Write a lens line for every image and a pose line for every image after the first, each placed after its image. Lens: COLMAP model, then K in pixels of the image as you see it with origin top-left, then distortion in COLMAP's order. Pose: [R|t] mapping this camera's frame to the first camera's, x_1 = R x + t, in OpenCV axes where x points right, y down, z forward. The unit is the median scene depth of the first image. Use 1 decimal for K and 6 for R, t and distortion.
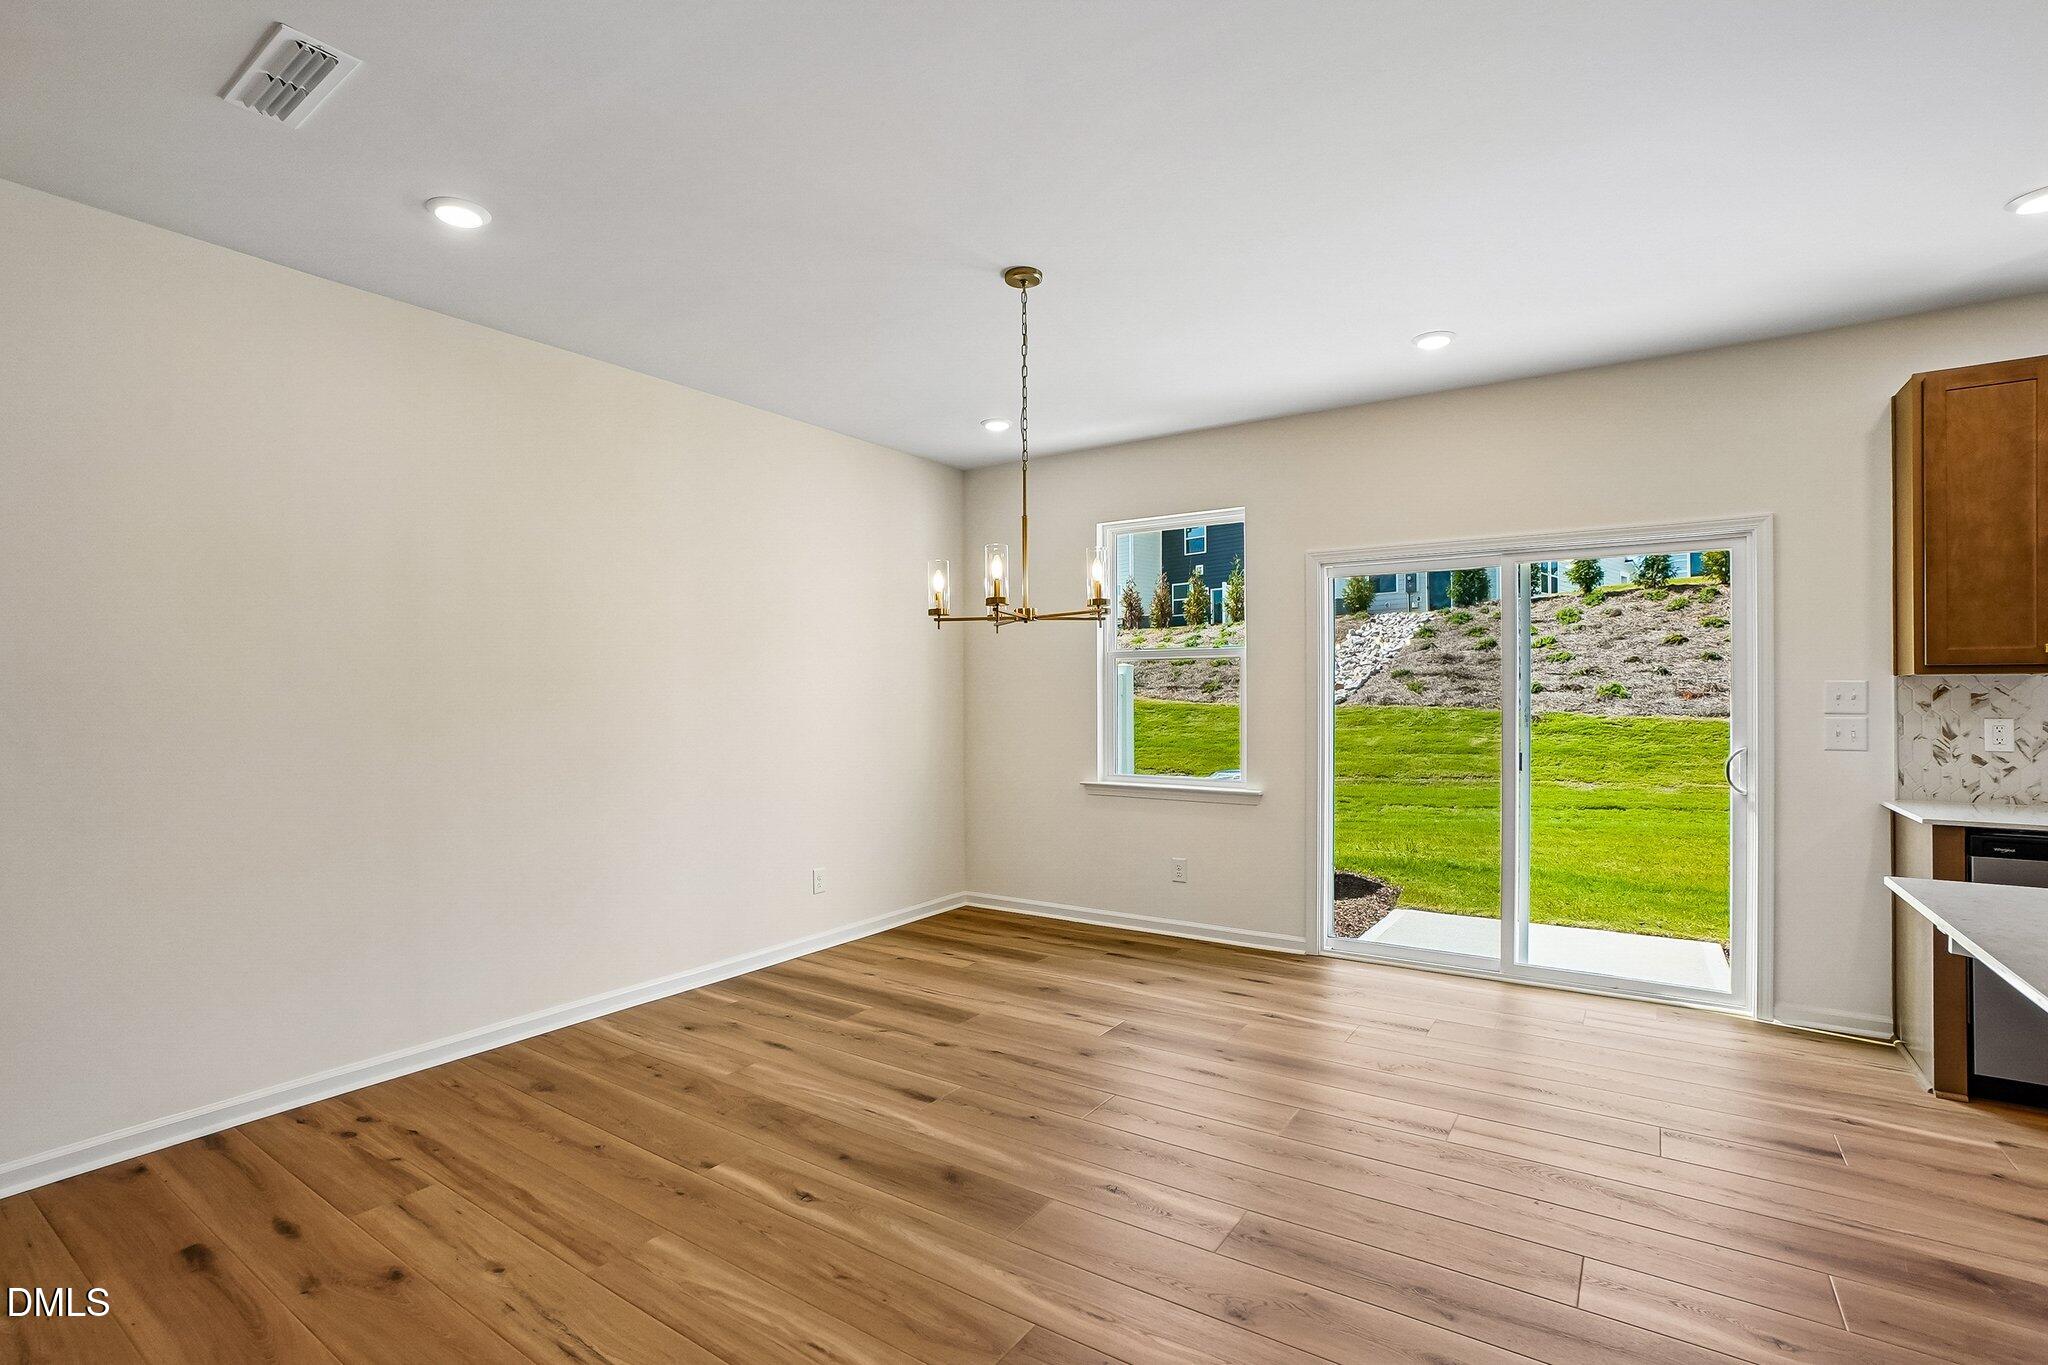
lens RADIAL K [[951.4, 0, 1009.2], [0, 951.4, 695.2], [0, 0, 1]] dist [-0.060034, 0.027515]
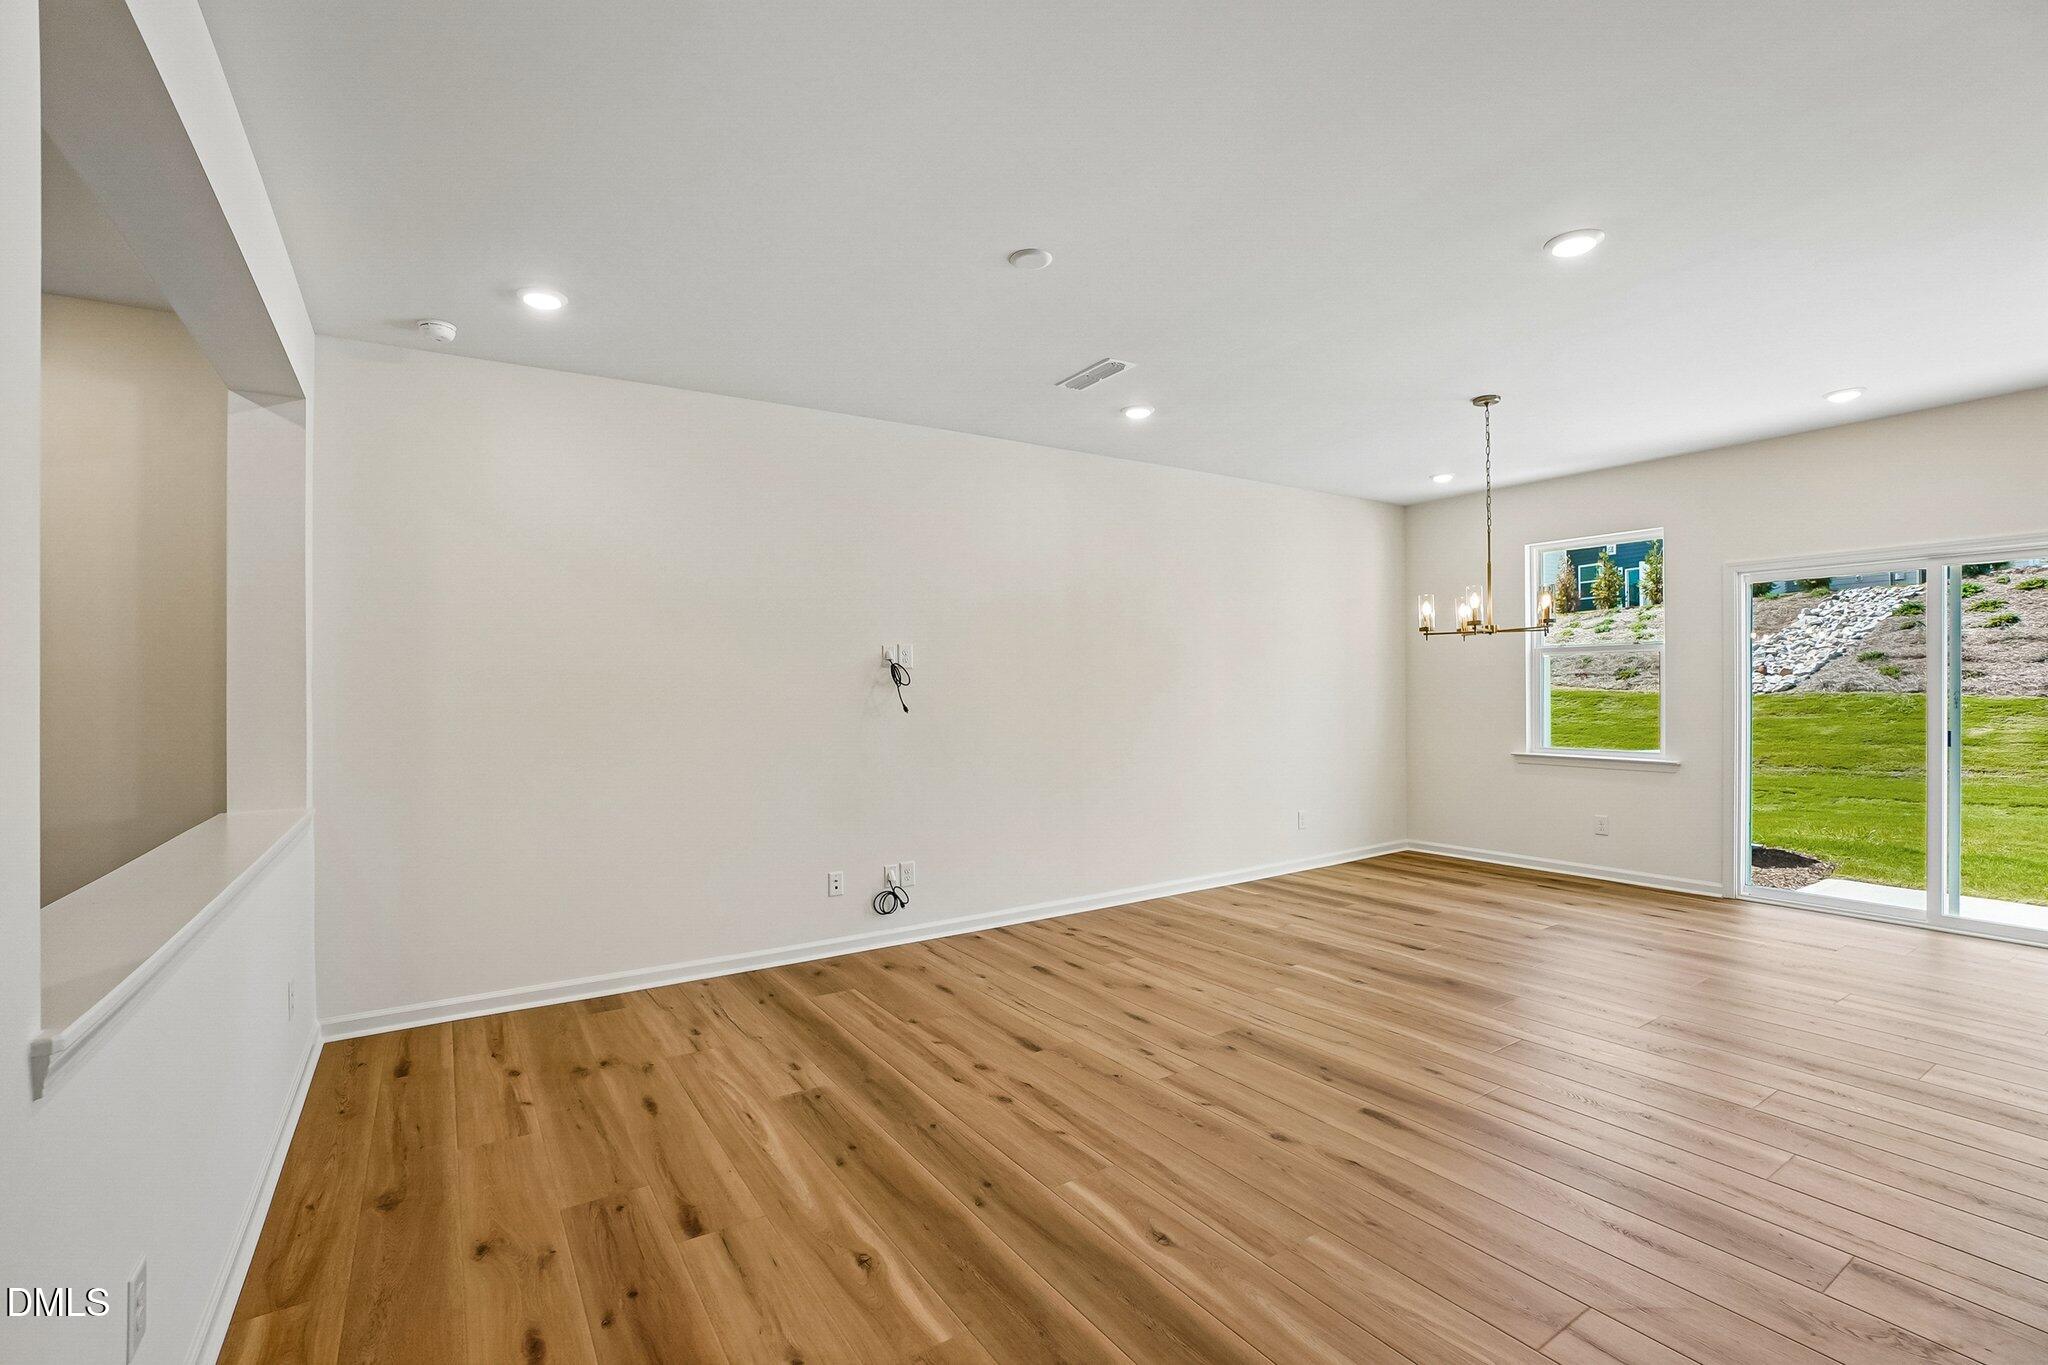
lens RADIAL K [[905.9, 0, 1012.1], [0, 905.9, 693.5], [0, 0, 1]] dist [-0.060641, 0.023692]
pose [[0.922640, -0.002906, -0.385652, -0.106331], [0.006669, 0.999942, 0.008418, -0.001115], [0.385605, -0.010339, 0.922606, -0.450340]]
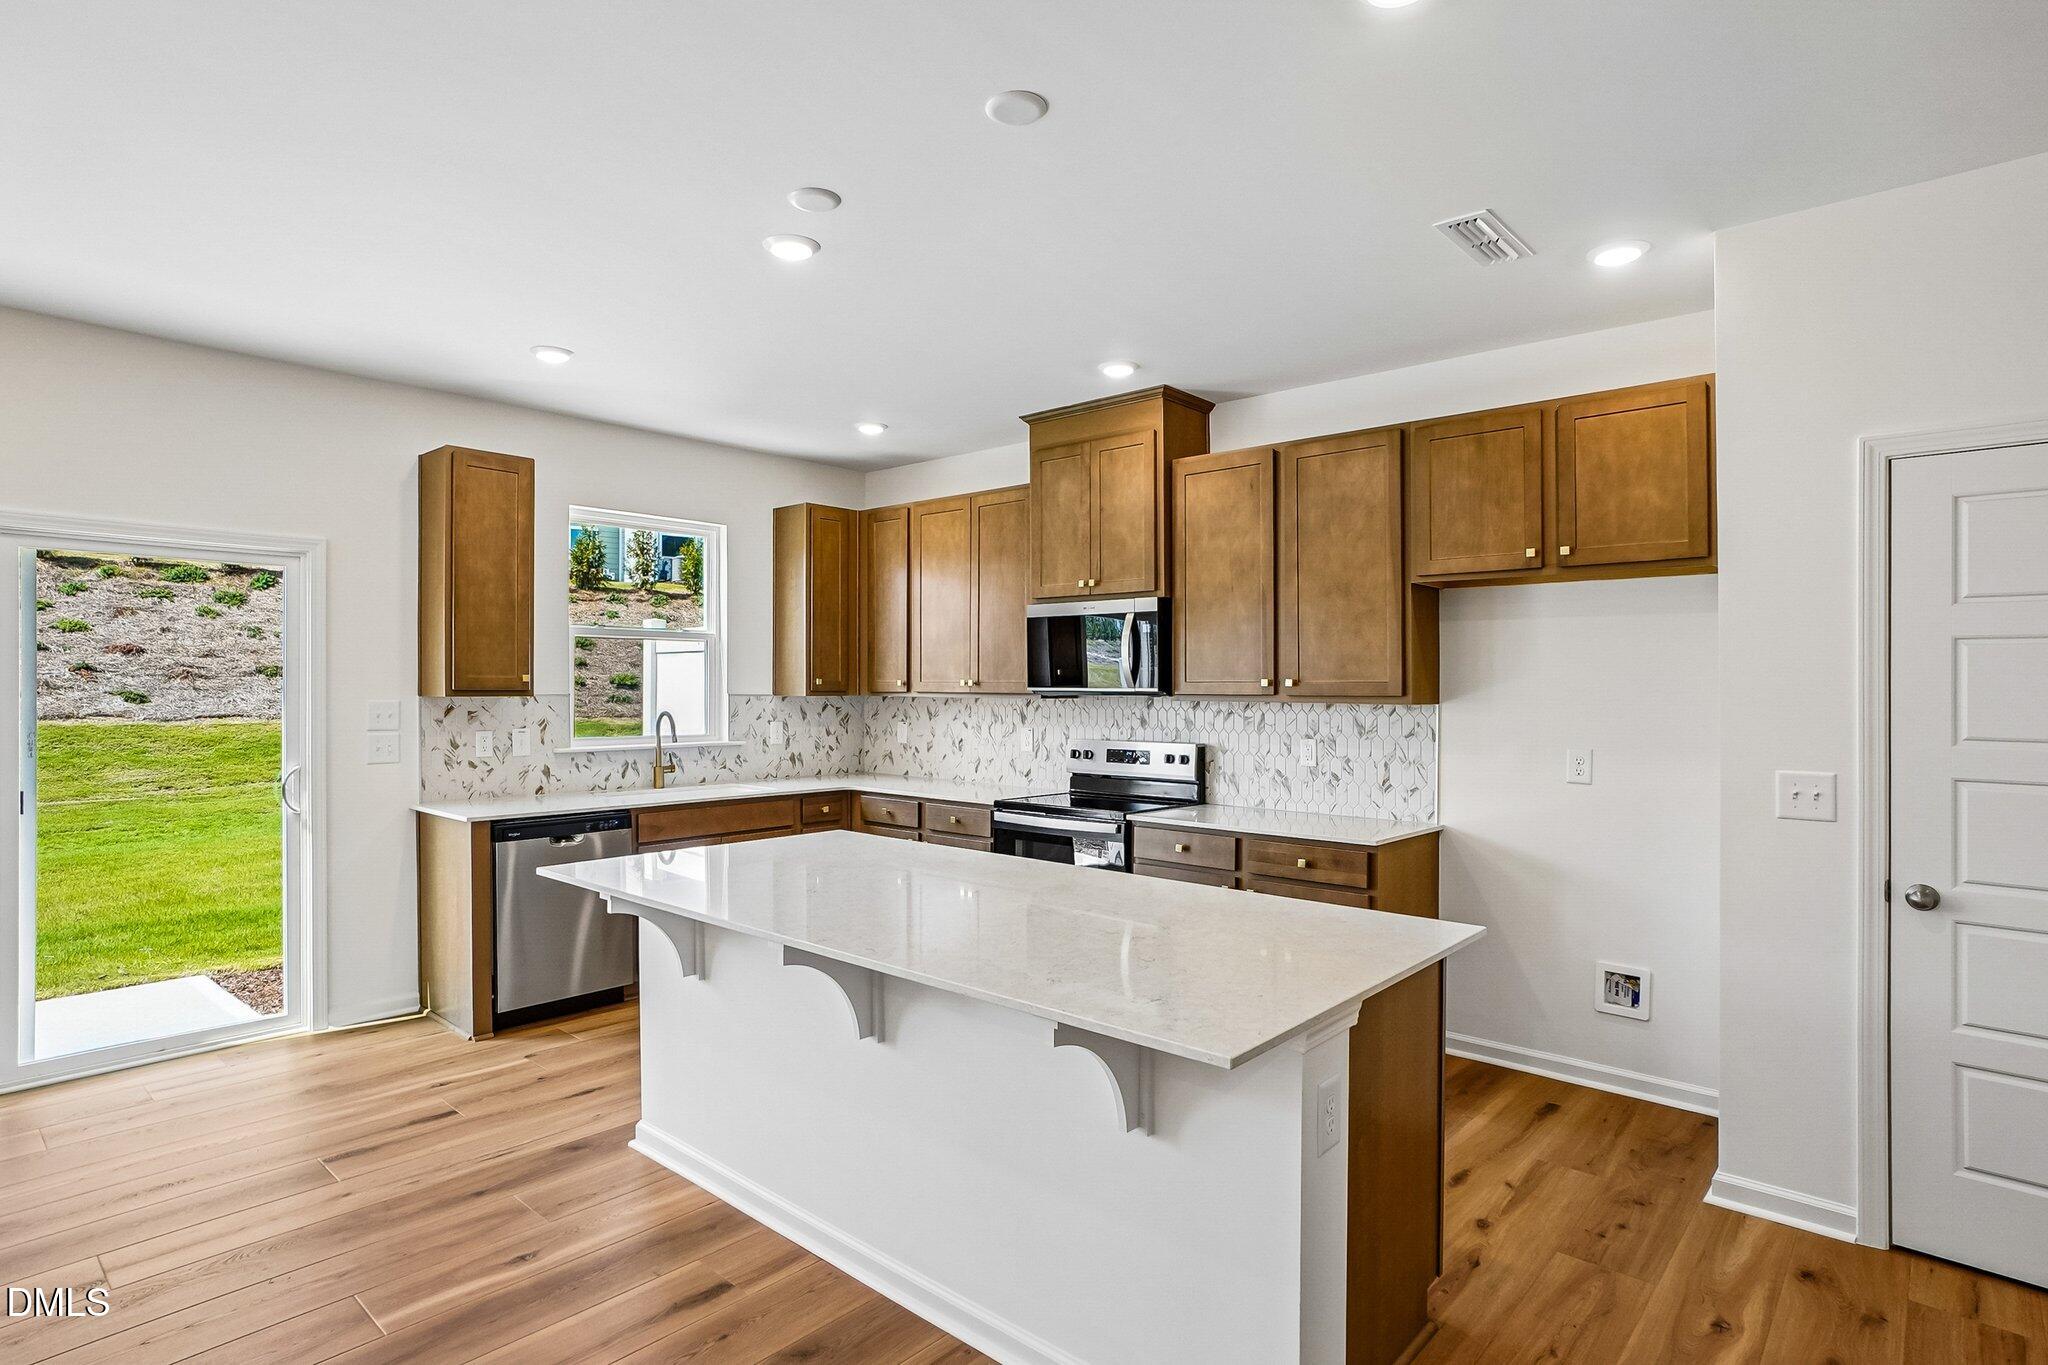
lens RADIAL K [[1067.2, 0, 993.6], [0, 1067.2, 684.6], [0, 0, 1]] dist [-0.014457, 0.000889]
pose [[0.141921, 0.005123, 0.989865, -0.225904], [-0.004197, 0.999981, -0.004574, -0.028571], [-0.989869, -0.003506, 0.141939, 0.083211]]
